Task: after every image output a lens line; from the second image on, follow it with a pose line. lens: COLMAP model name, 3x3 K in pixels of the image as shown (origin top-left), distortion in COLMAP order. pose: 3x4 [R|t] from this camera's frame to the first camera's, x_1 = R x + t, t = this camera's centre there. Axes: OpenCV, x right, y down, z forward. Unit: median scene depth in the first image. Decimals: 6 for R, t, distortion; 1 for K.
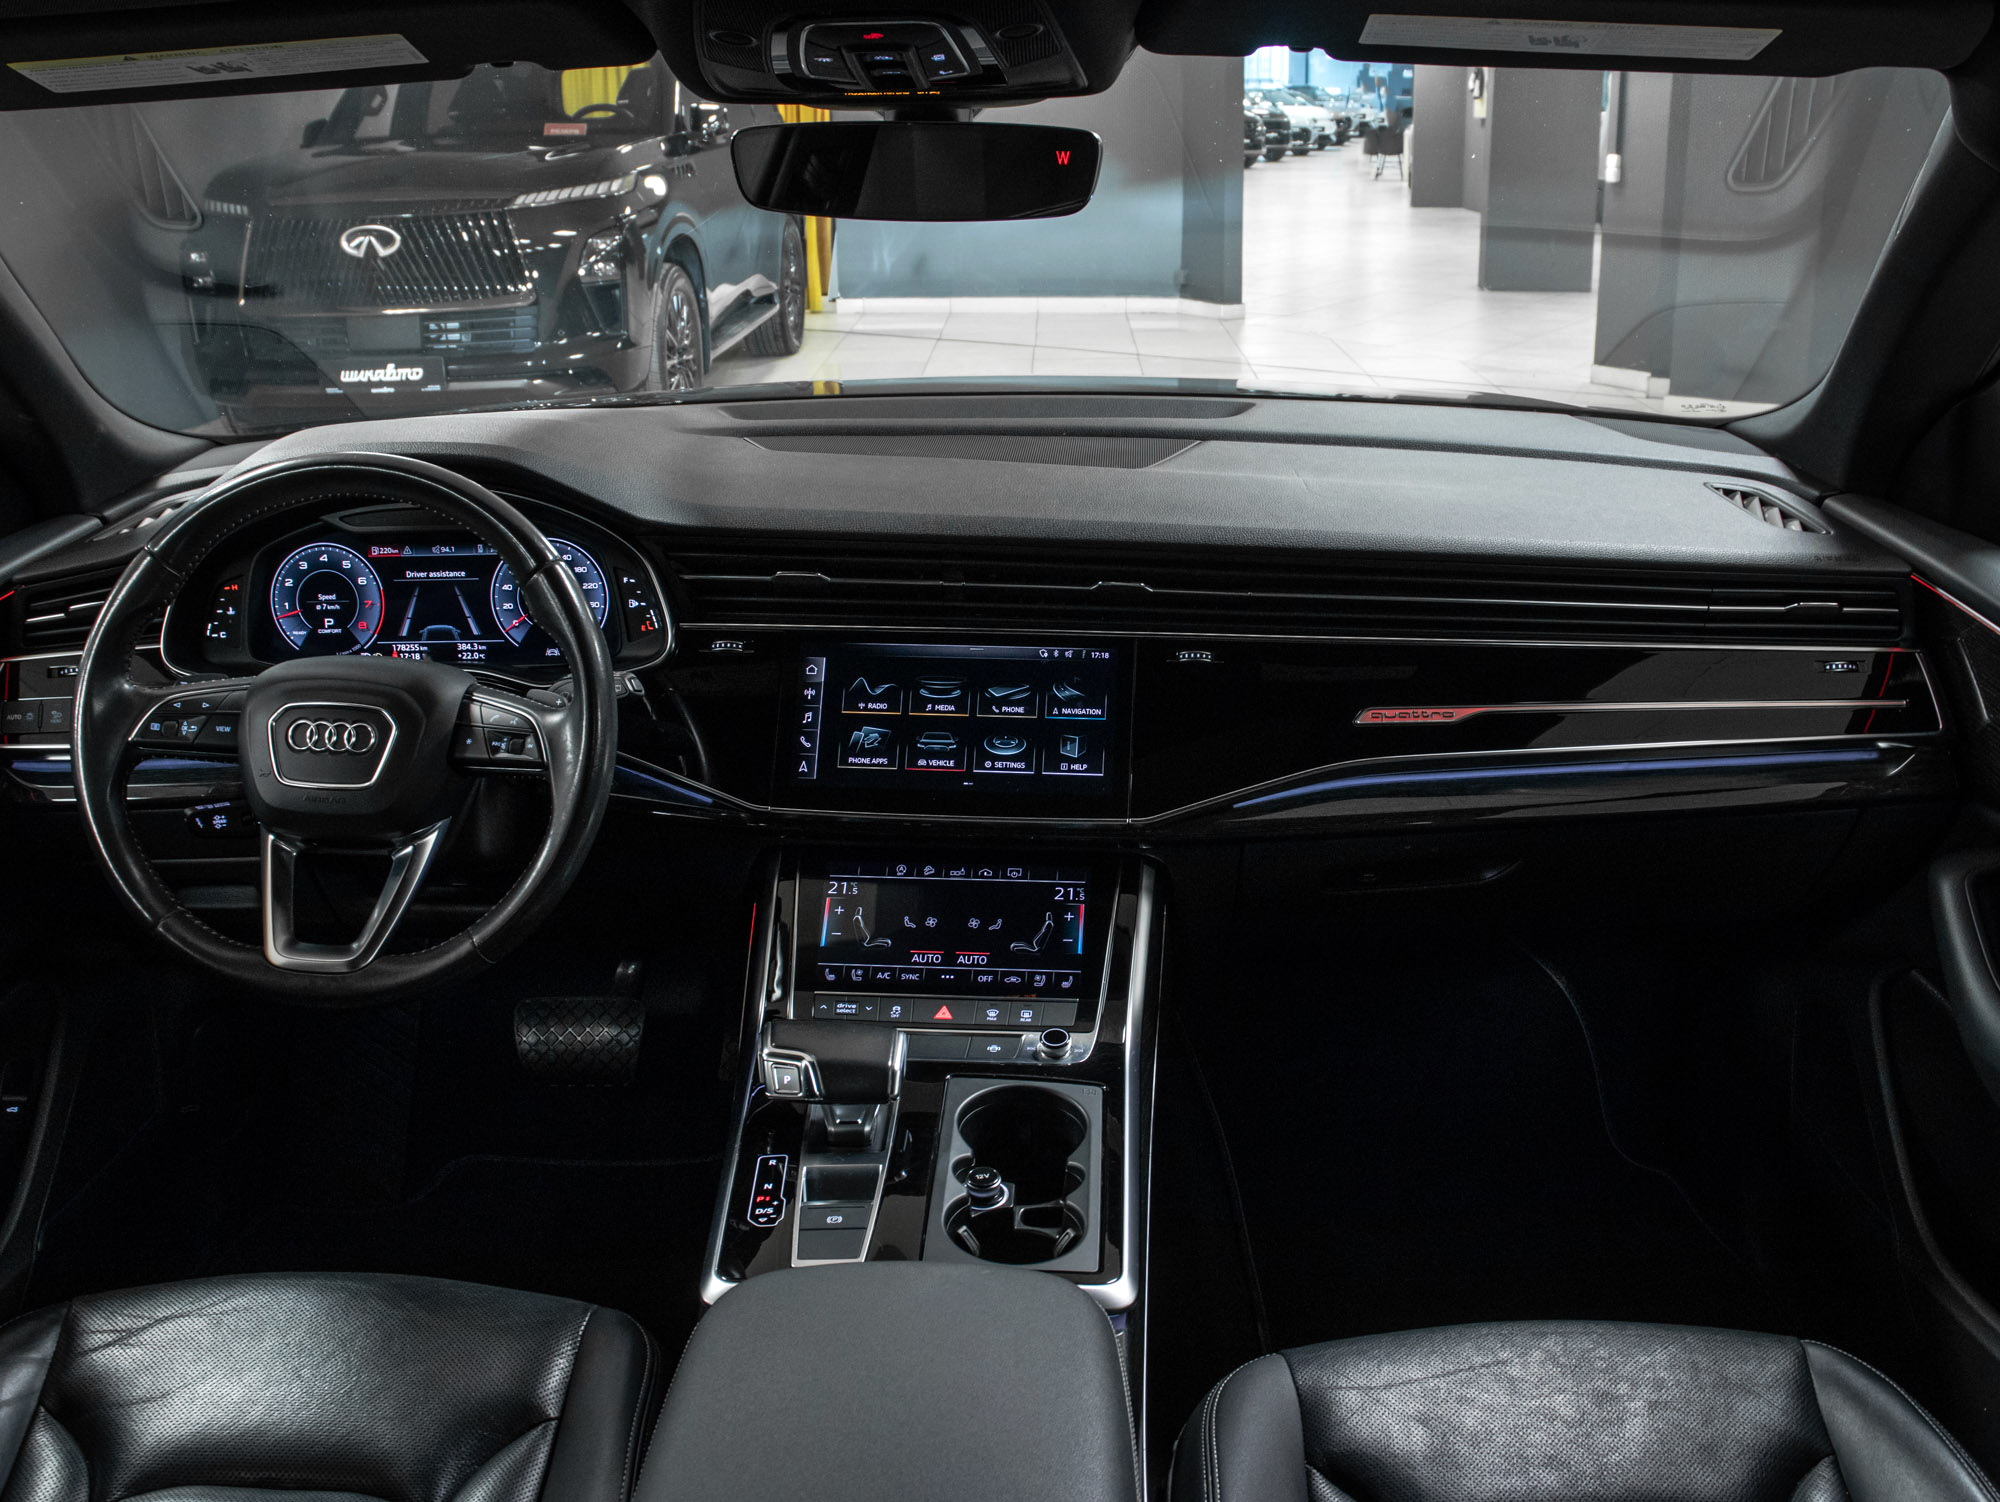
lens RADIAL K [[1973.7, 0, 996.0], [0, 1973.7, 748.2], [0, 0, 1]] dist [-0.147768, 0.000000]
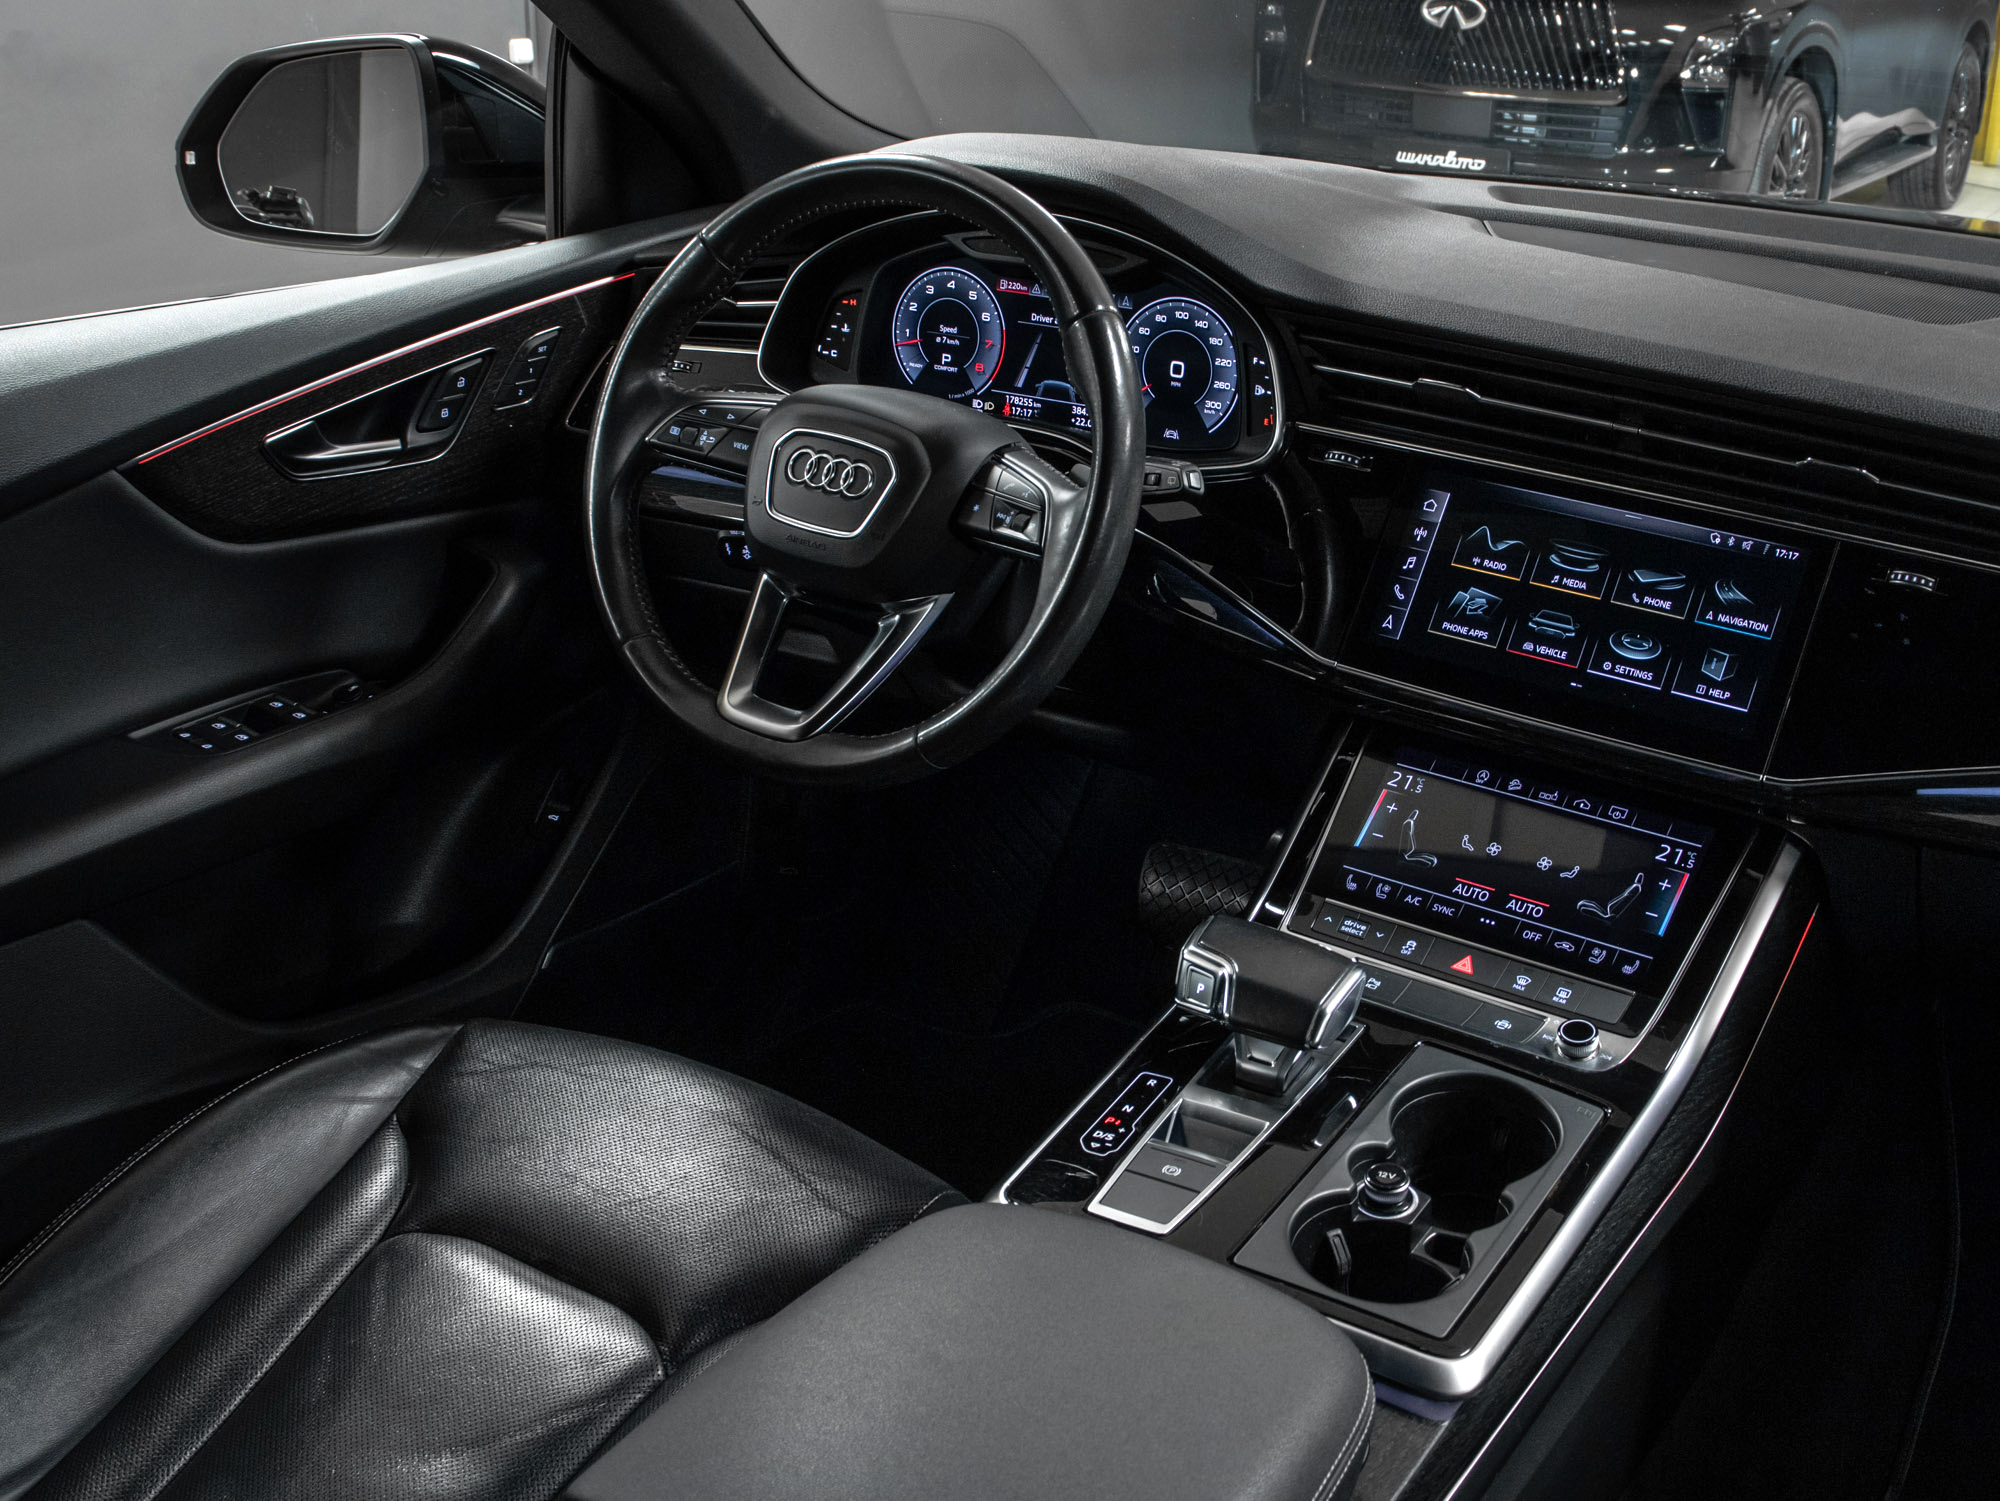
lens RADIAL K [[2212.6, 0, 1072.0], [0, 2212.6, 683.1], [0, 0, 1]] dist [-0.146984, 0.000000]
pose [[0.872728, 0.209555, -0.440944, 0.189066], [-0.195552, 0.977621, 0.077566, -0.010595], [0.447331, 0.018534, 0.894177, 0.146132]]
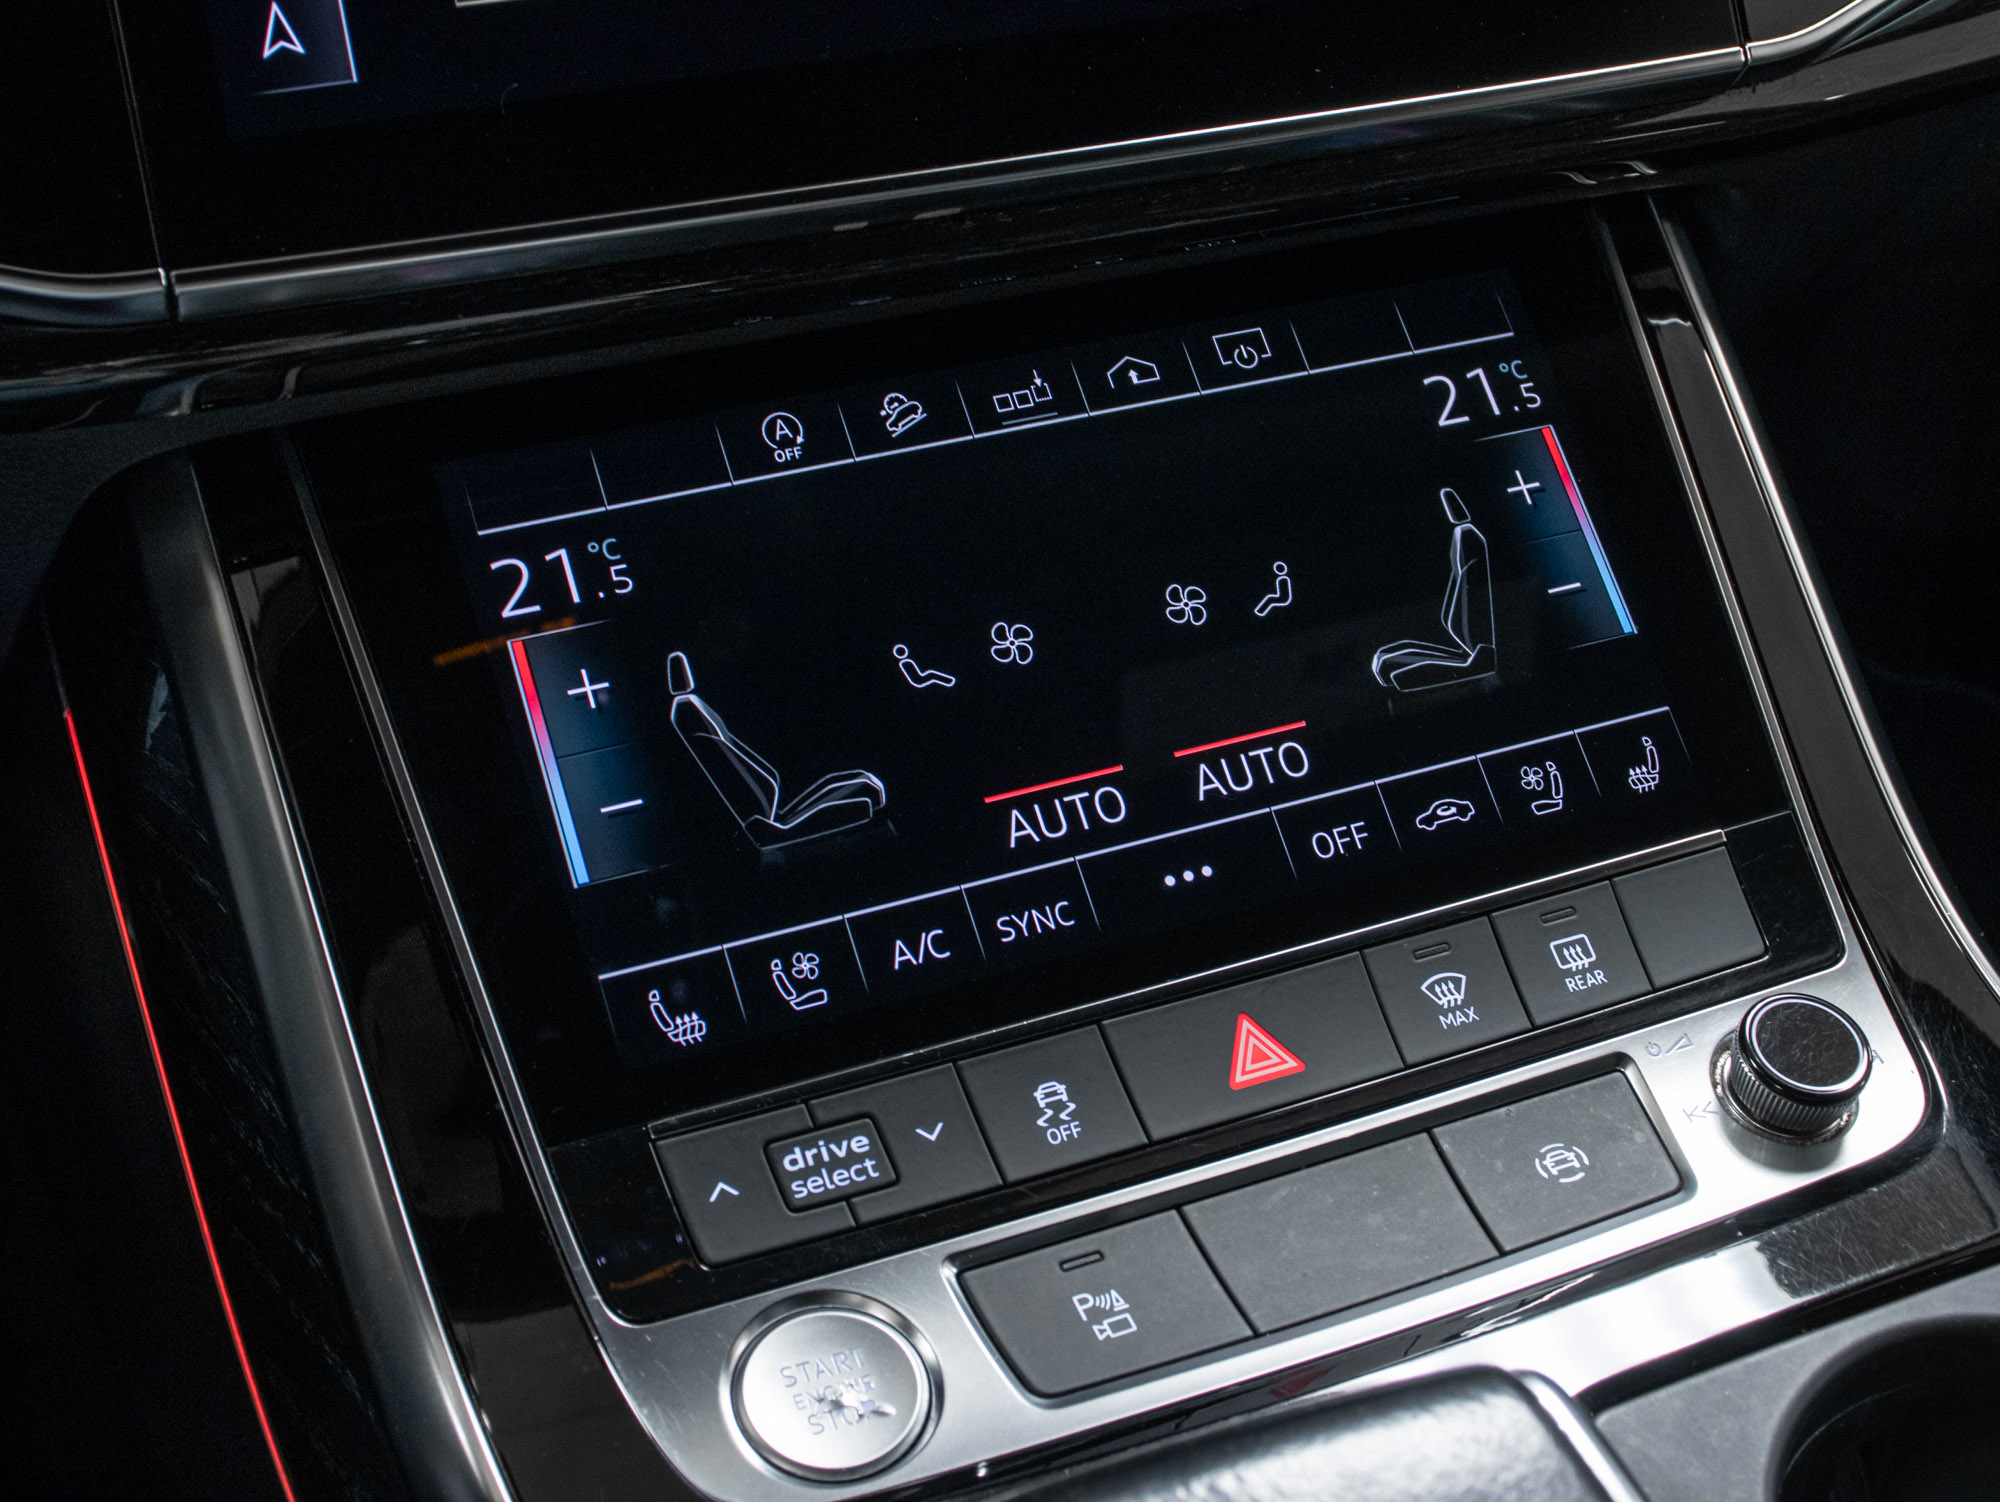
lens RADIAL K [[2644.1, 0, 978.0], [0, 2644.1, 635.4], [0, 0, 1]] dist [-0.100559, 0.000000]
pose [[0.882417, -0.240523, 0.404338, -0.155362], [0.135108, 0.952789, 0.271917, 0.005444], [-0.450651, -0.185315, 0.873254, 0.733126]]
